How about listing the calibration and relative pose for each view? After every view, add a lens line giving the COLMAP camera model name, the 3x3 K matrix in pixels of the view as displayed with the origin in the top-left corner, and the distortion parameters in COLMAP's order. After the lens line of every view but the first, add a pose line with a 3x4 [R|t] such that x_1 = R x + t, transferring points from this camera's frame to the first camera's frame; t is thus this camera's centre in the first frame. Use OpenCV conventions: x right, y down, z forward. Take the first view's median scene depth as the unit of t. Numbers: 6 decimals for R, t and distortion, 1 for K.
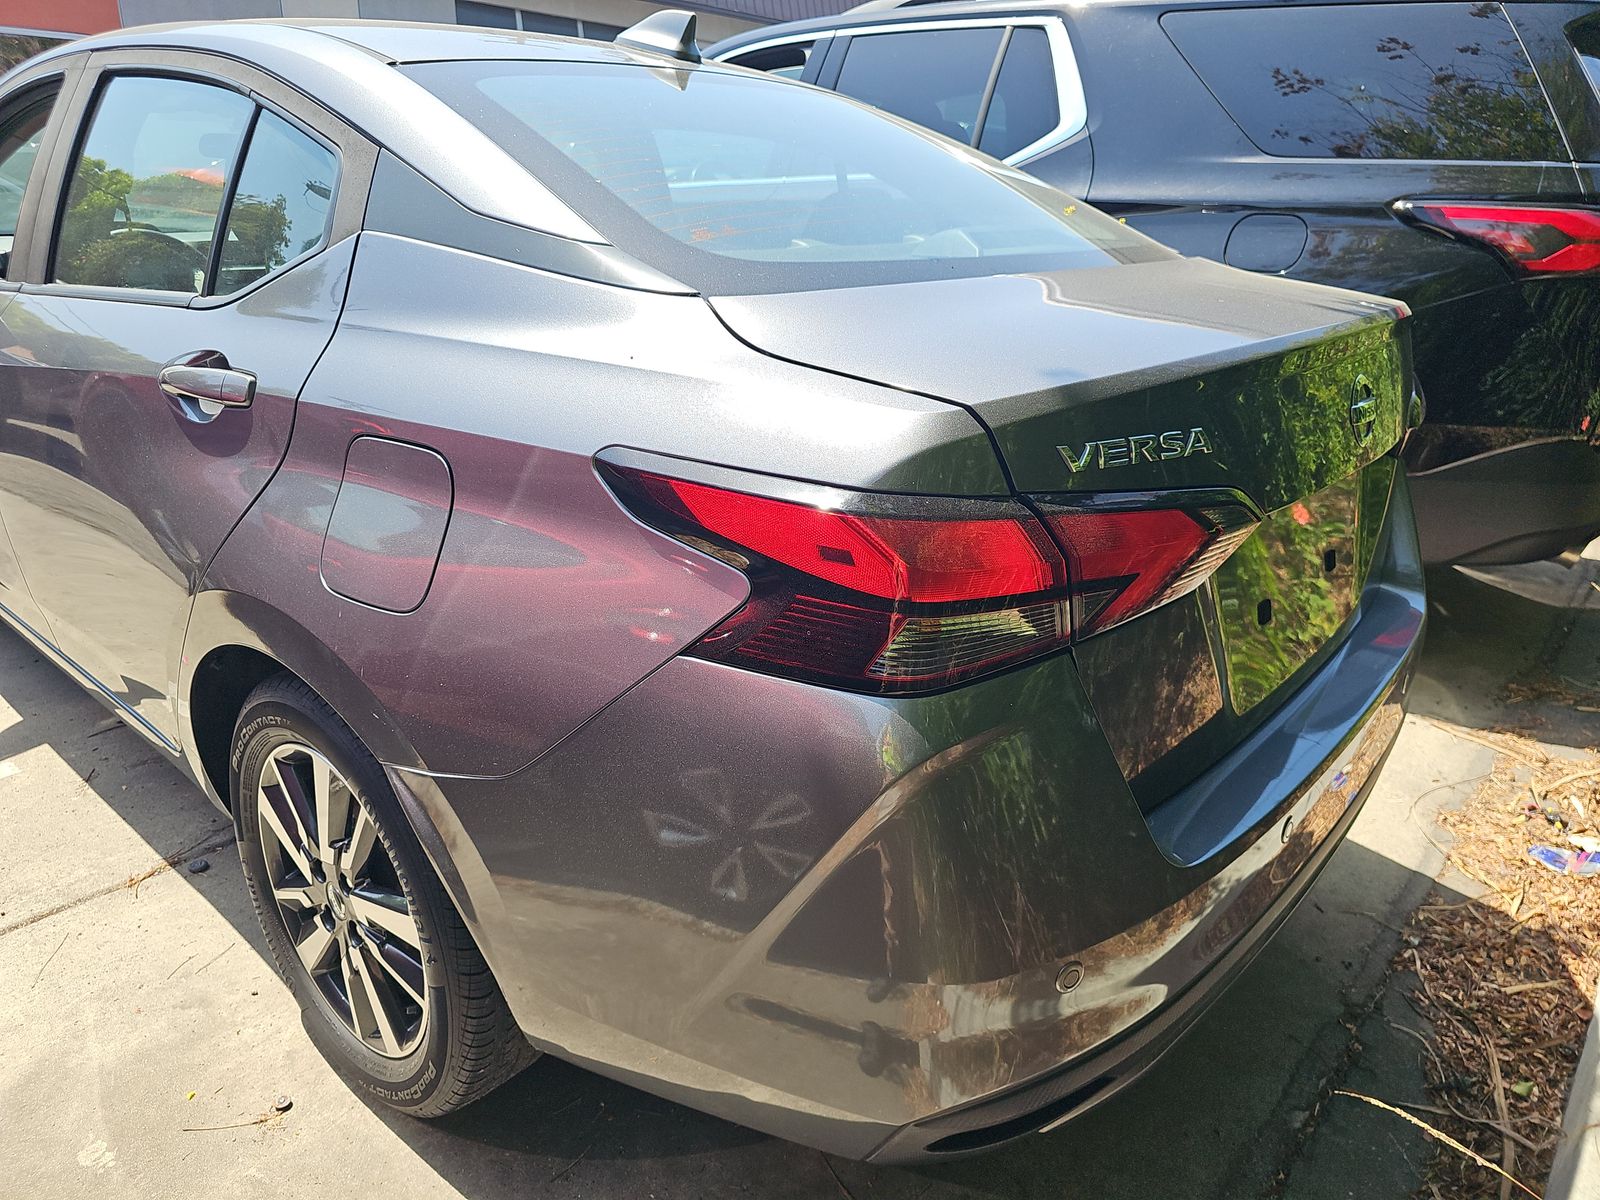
lens RADIAL K [[1053.8, 0, 800.0], [0, 1053.8, 600.0], [0, 0, 1]] dist [0.036031, -0.031303]
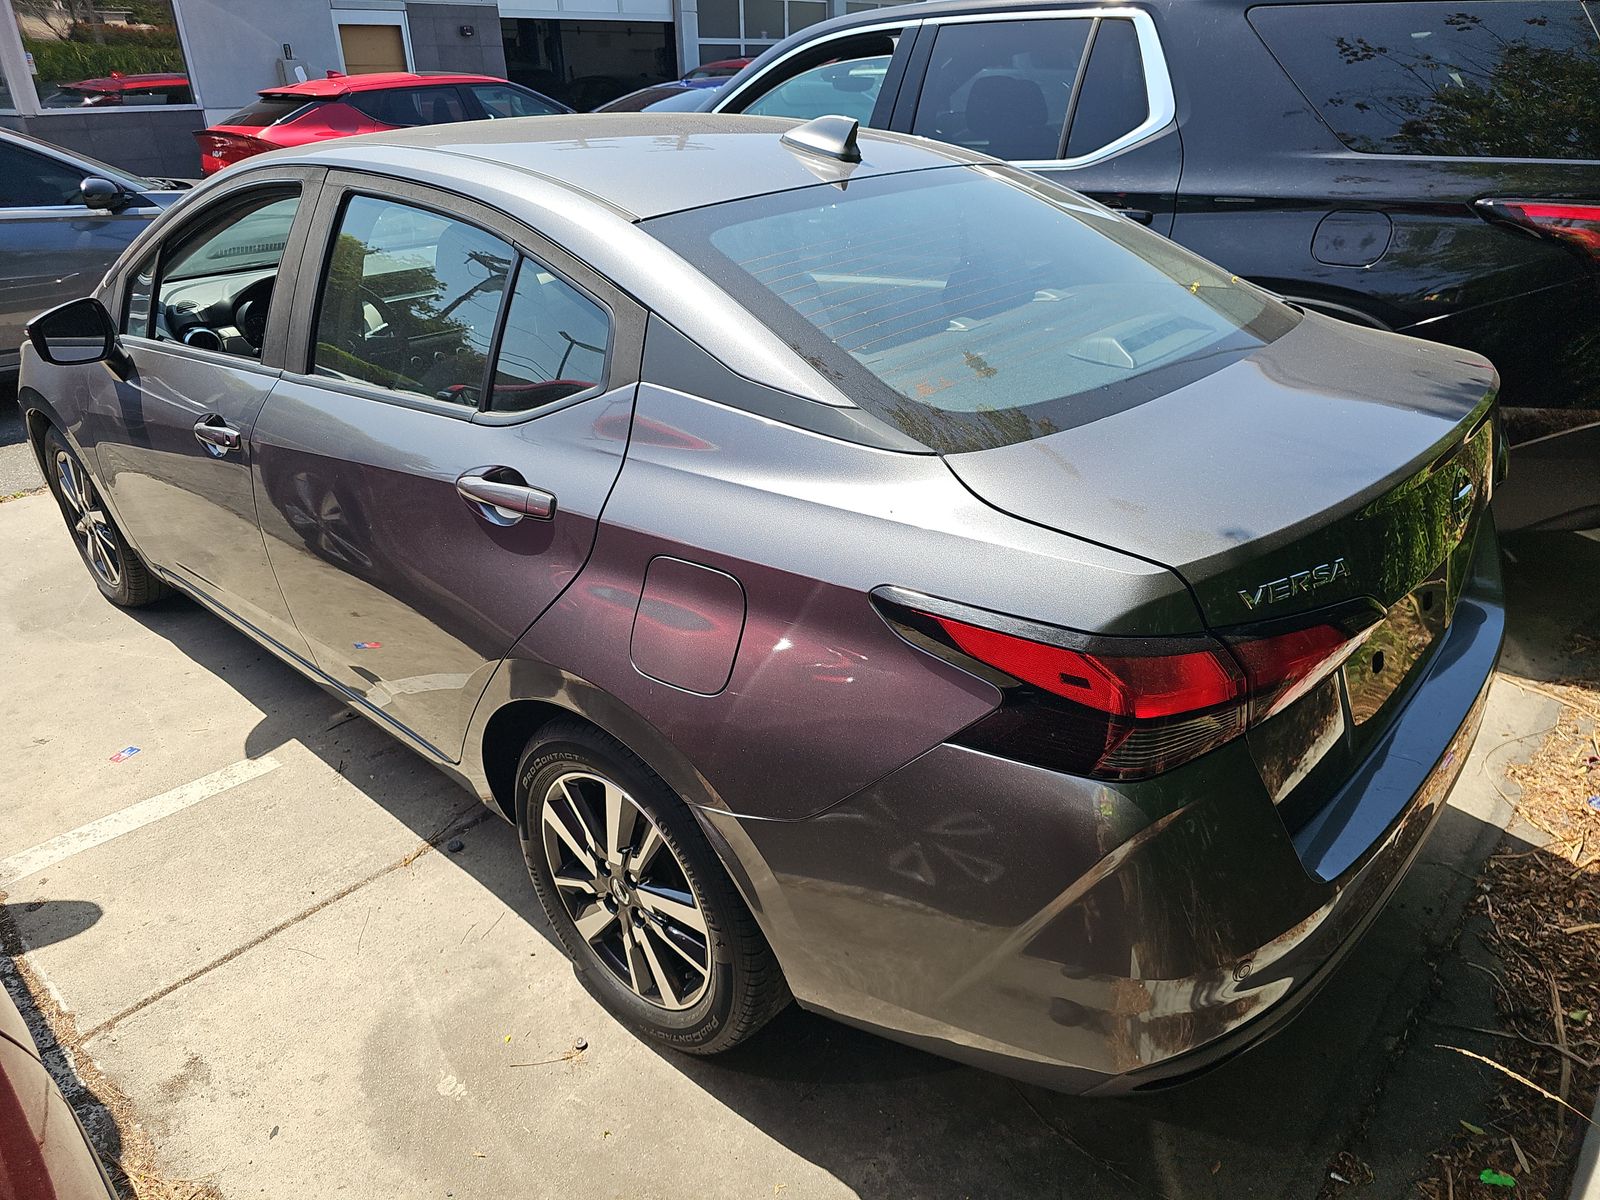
lens RADIAL K [[1044.7, 0, 800.0], [0, 1044.7, 600.0], [0, 0, 1]] dist [0.046349, -0.043097]
pose [[0.998487, -0.033299, -0.043761, -0.140621], [0.036991, 0.995569, 0.086456, -0.151033], [0.040688, -0.087943, 0.995294, -0.195539]]
